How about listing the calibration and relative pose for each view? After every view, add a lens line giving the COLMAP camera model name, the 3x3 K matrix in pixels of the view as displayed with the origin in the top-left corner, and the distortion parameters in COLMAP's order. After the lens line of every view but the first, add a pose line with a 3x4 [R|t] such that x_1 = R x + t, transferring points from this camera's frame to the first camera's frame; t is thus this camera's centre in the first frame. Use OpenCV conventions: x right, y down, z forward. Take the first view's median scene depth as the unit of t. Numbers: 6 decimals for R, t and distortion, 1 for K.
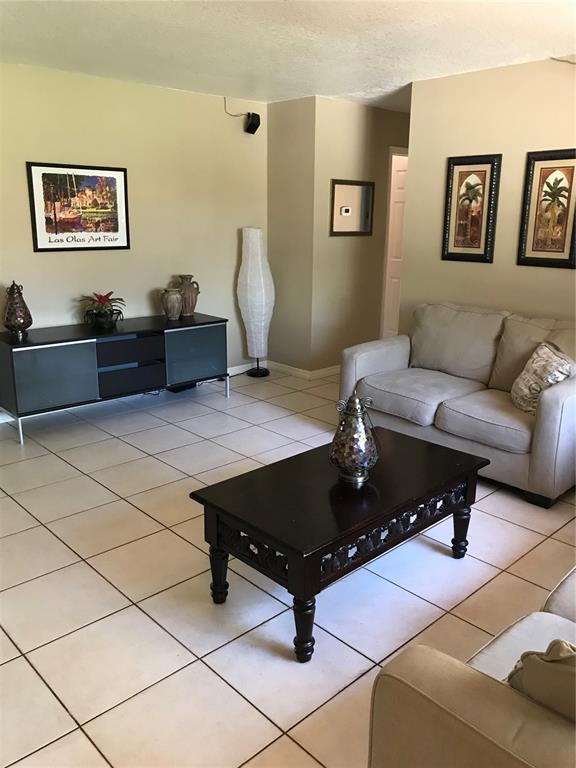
lens RADIAL K [[625.4, 0, 285.8], [0, 625.4, 385.2], [0, 0, 1]] dist [-0.000378, 0.011950]
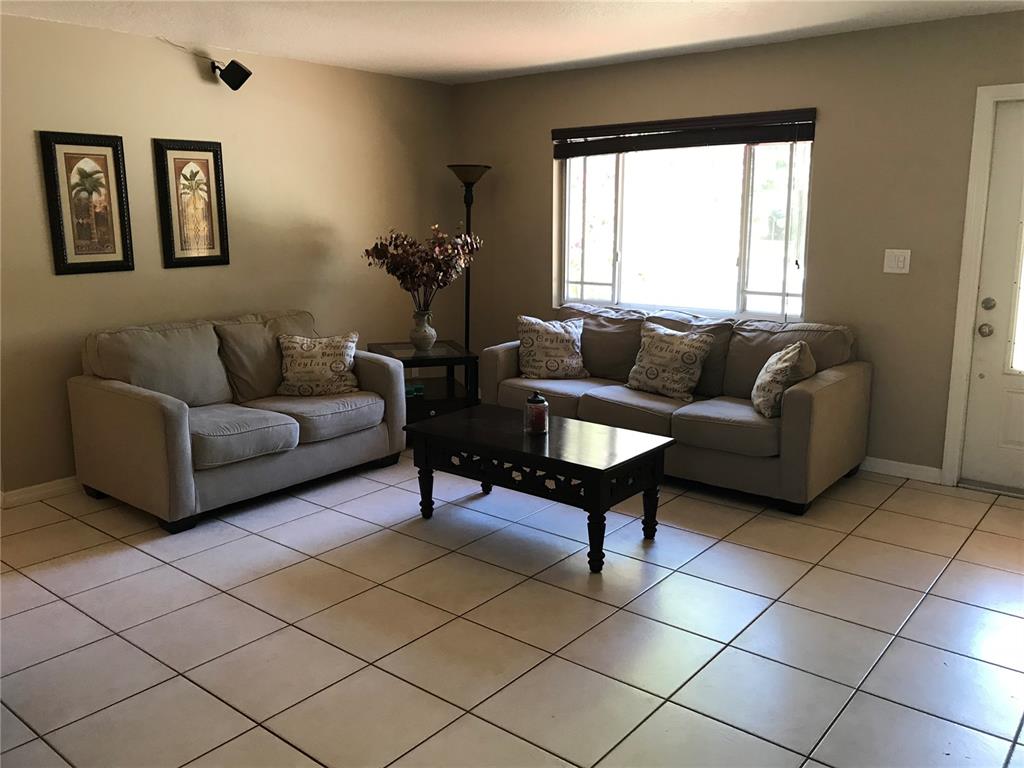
lens RADIAL K [[833.9, 0, 501.4], [0, 833.9, 375.8], [0, 0, 1]] dist [-0.000378, 0.011950]
pose [[-0.112670, -0.204607, 0.972338, -0.787409], [0.268699, 0.935836, 0.228061, -0.186267], [-0.956612, 0.286962, -0.050463, 0.646007]]
